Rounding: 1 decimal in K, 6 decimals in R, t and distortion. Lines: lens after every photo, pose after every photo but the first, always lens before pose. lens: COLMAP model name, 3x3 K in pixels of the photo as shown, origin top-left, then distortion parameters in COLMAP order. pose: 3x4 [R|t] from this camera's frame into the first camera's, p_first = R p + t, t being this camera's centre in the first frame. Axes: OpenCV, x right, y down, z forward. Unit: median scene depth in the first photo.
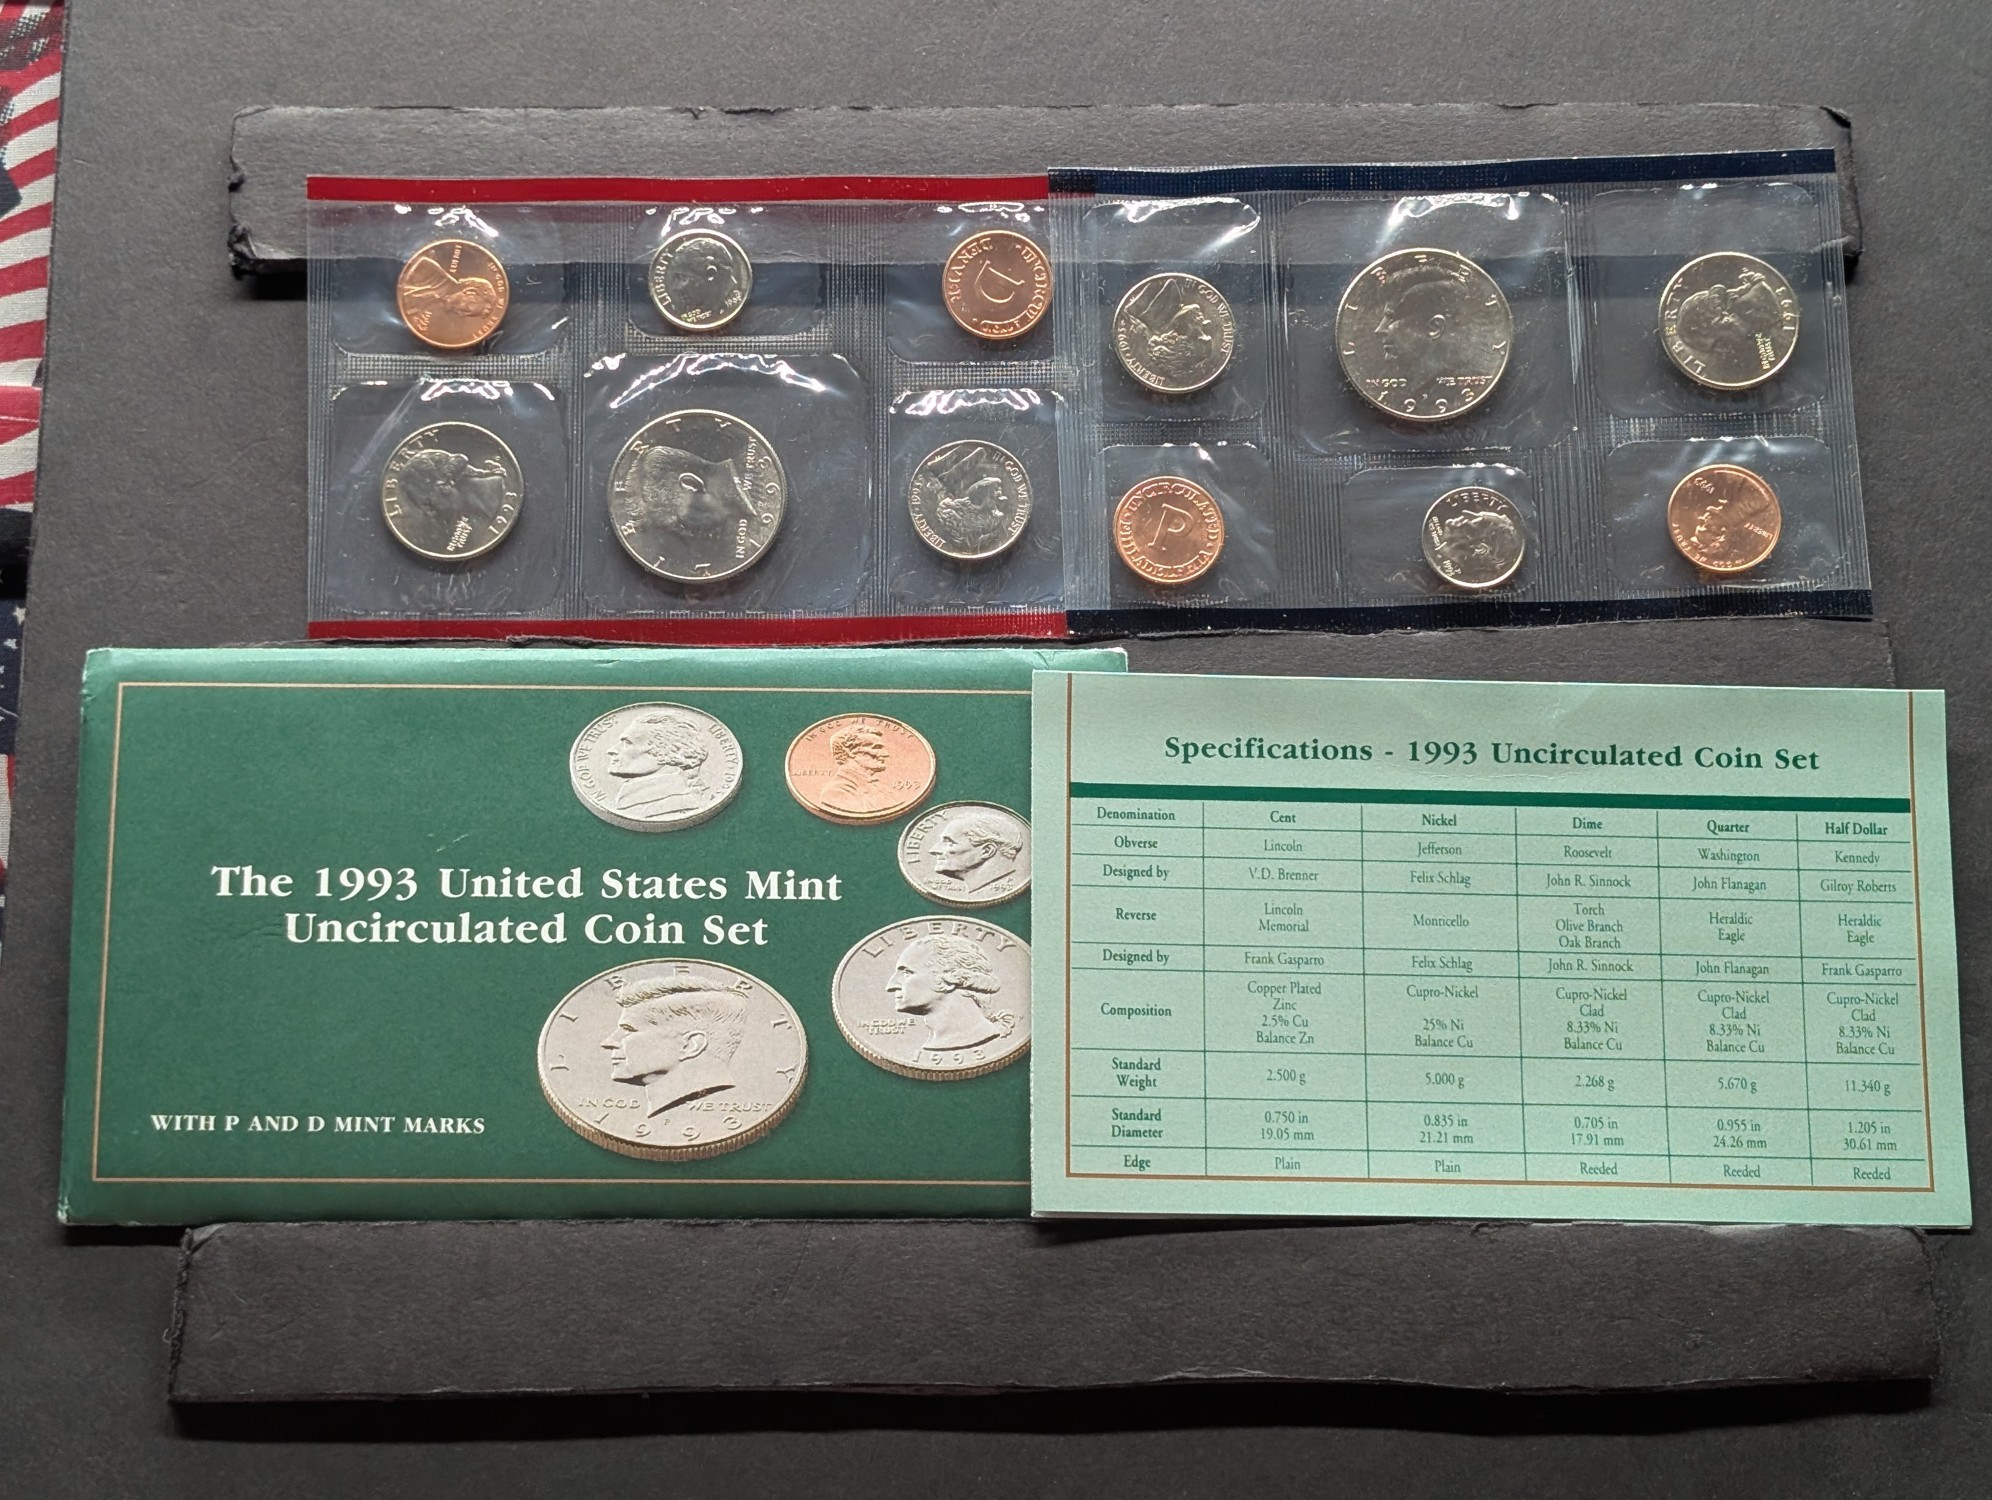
lens RADIAL K [[4370.9, 0, 996.0], [0, 4370.9, 750.0], [0, 0, 1]] dist [0.302784, -0.415438]
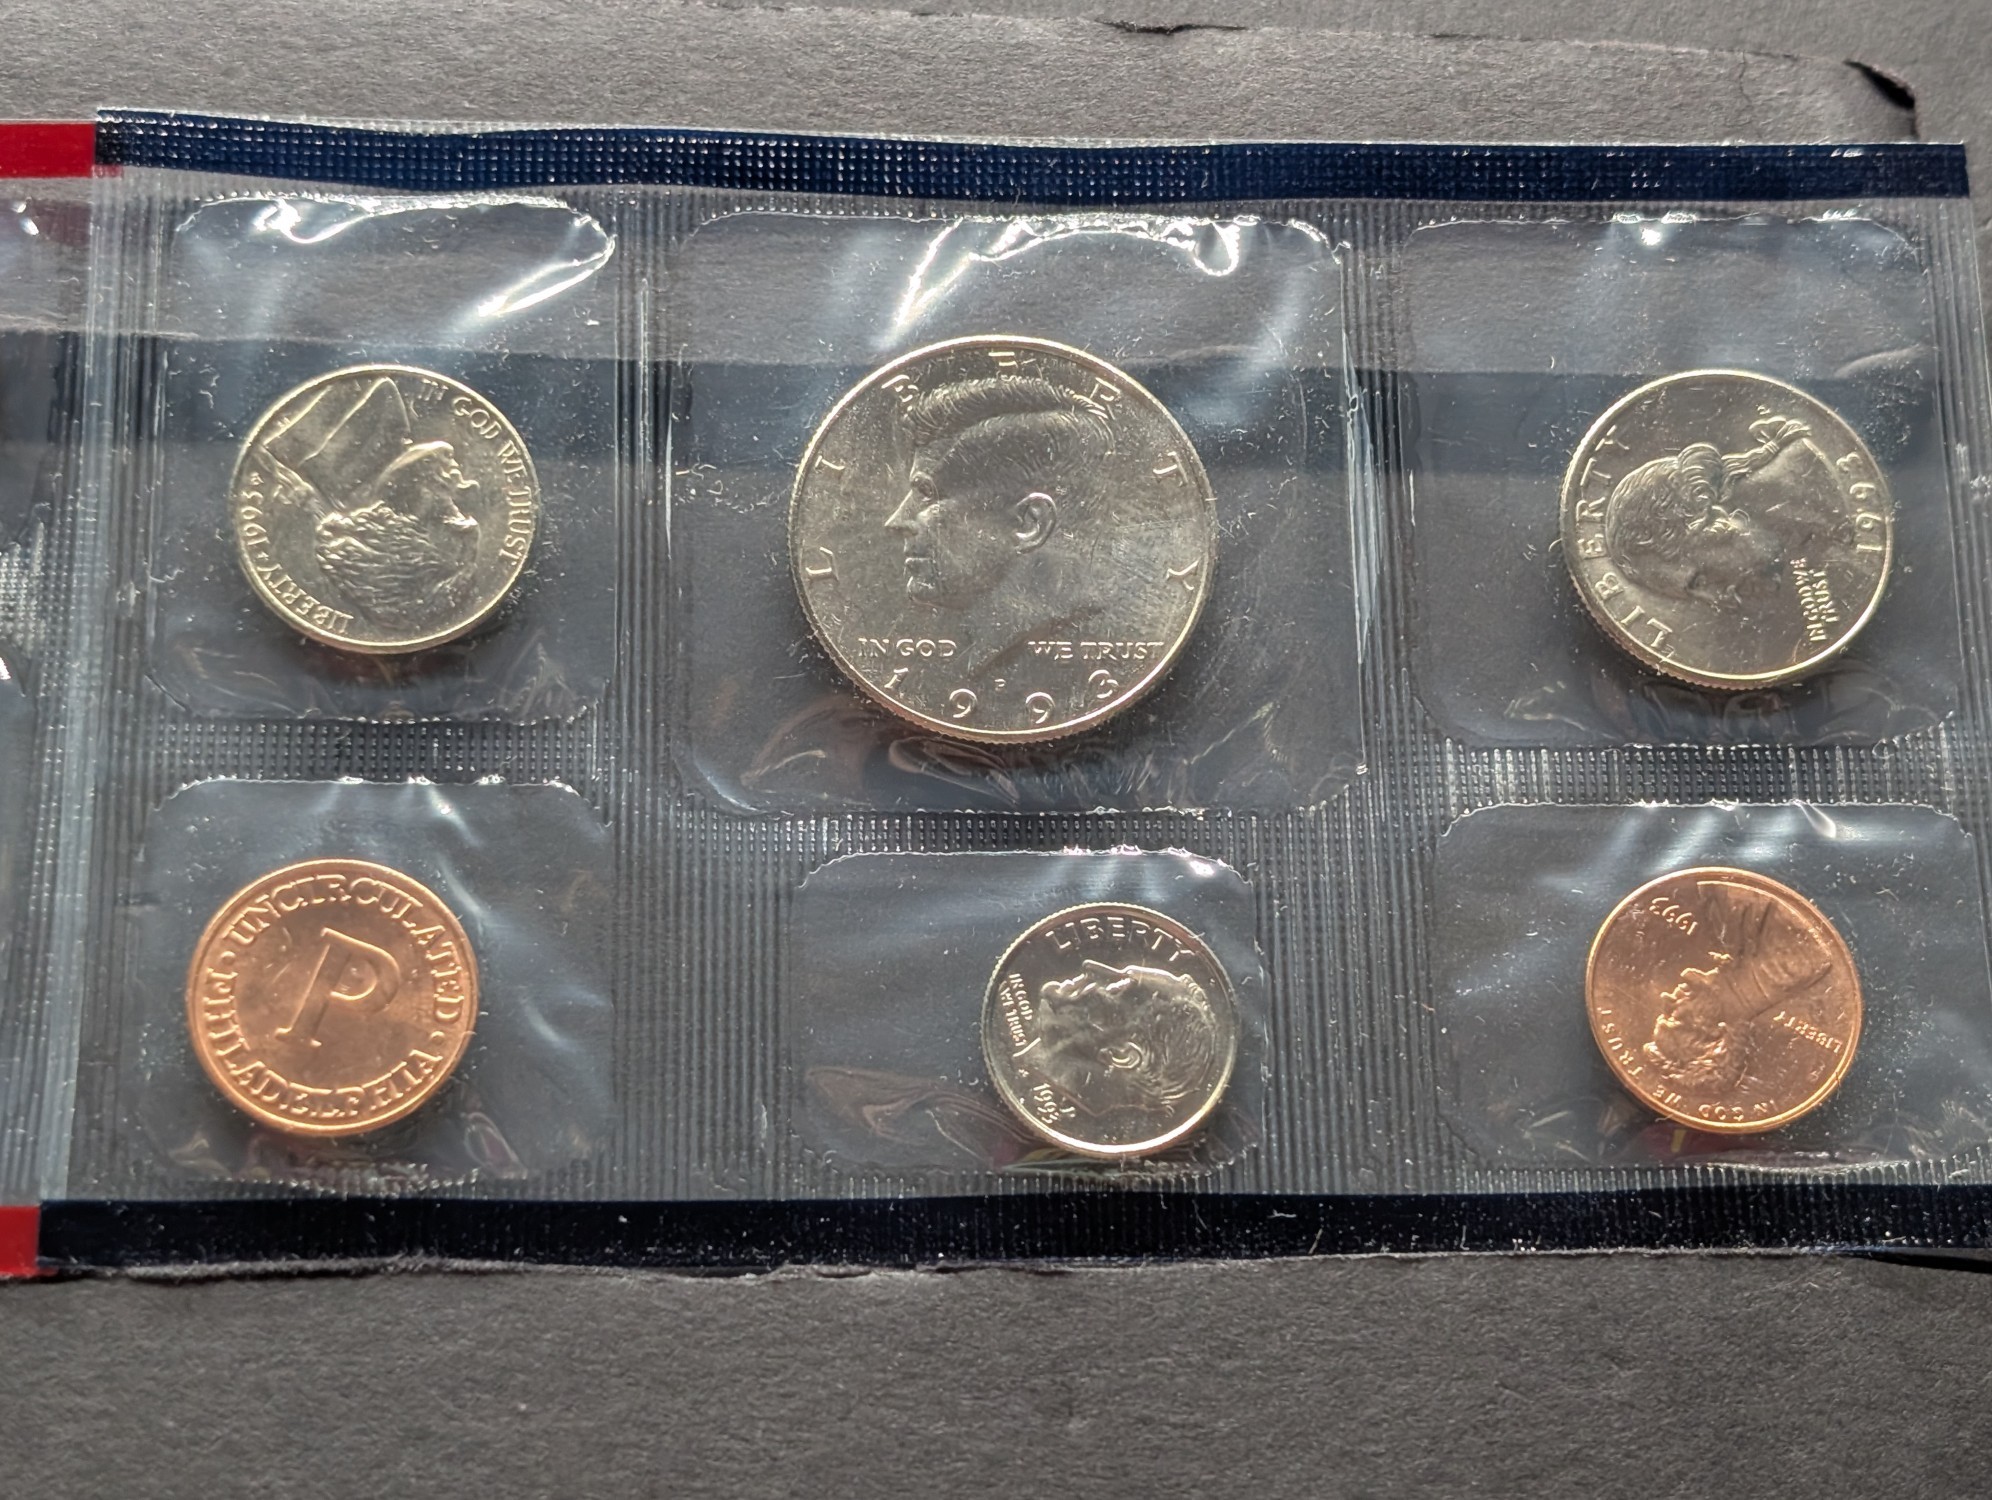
lens RADIAL K [[4370.9, 0, 996.0], [0, 4370.9, 750.0], [0, 0, 1]] dist [0.302784, -0.415438]
pose [[0.999107, 0.023021, 0.035427, 0.024807], [-0.019498, 0.995116, -0.096772, -0.010316], [-0.037482, 0.095995, 0.994676, 0.177562]]
